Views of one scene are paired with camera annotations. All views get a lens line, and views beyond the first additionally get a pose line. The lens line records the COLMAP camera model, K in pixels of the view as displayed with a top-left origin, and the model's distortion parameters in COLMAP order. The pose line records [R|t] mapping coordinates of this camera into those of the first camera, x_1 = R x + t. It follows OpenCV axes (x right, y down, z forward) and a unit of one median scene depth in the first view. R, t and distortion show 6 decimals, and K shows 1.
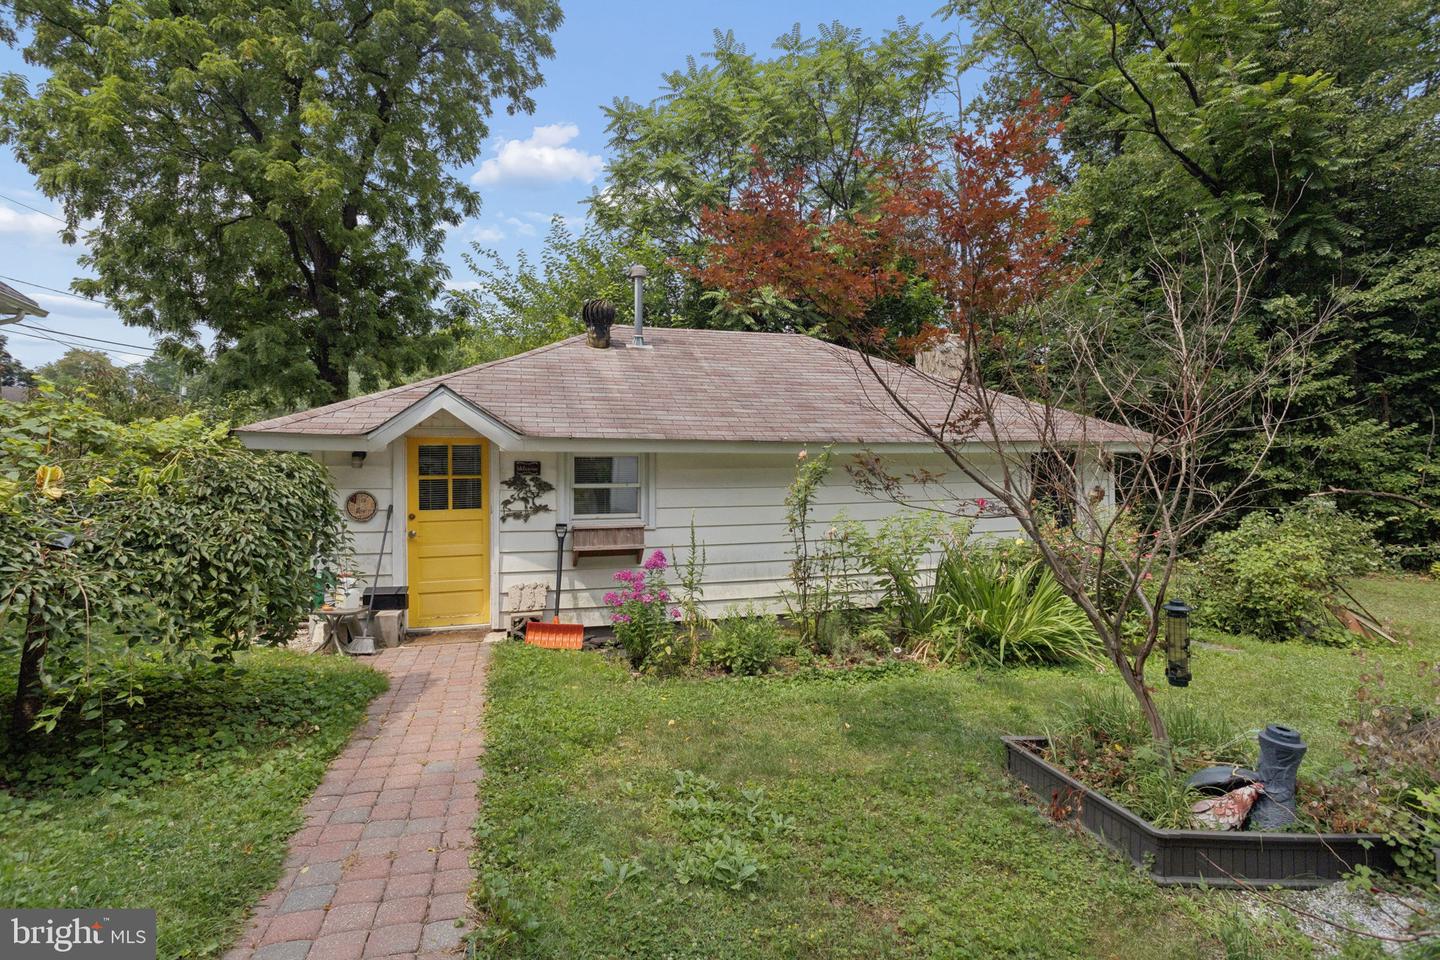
lens RADIAL K [[682.2, 0, 708.1], [0, 682.2, 472.6], [0, 0, 1]] dist [0.006687, -0.000273]
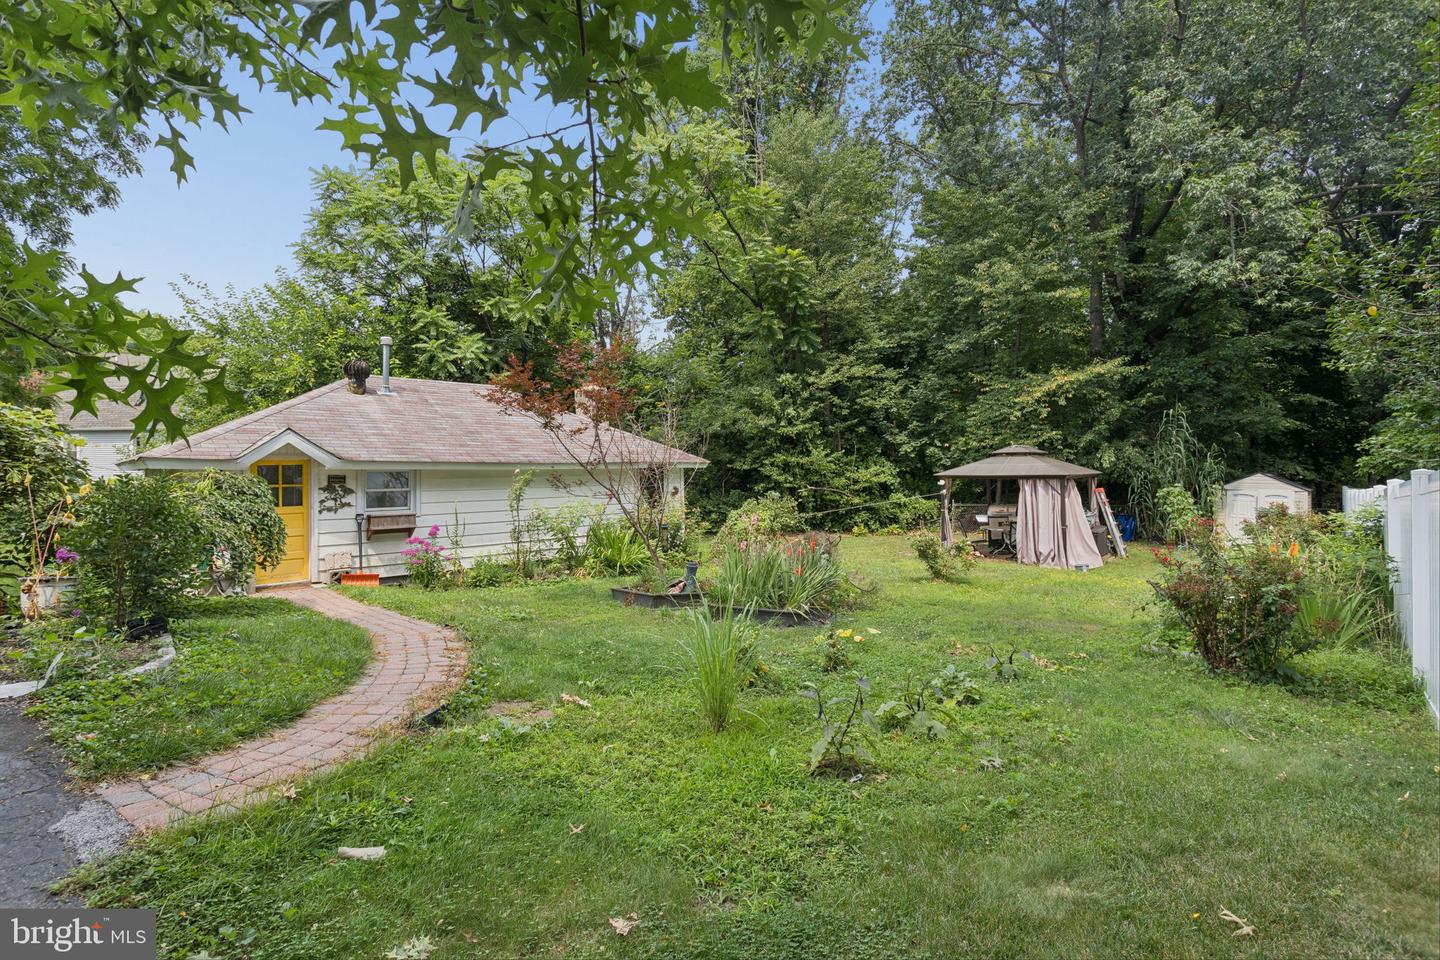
lens RADIAL K [[682.2, 0, 713.5], [0, 682.2, 473.4], [0, 0, 1]] dist [0.006687, -0.000273]
pose [[0.879773, -0.003676, 0.475379, -0.237682], [0.007143, 0.999959, -0.005486, -0.005027], [-0.475340, 0.008222, 0.879764, -0.772172]]
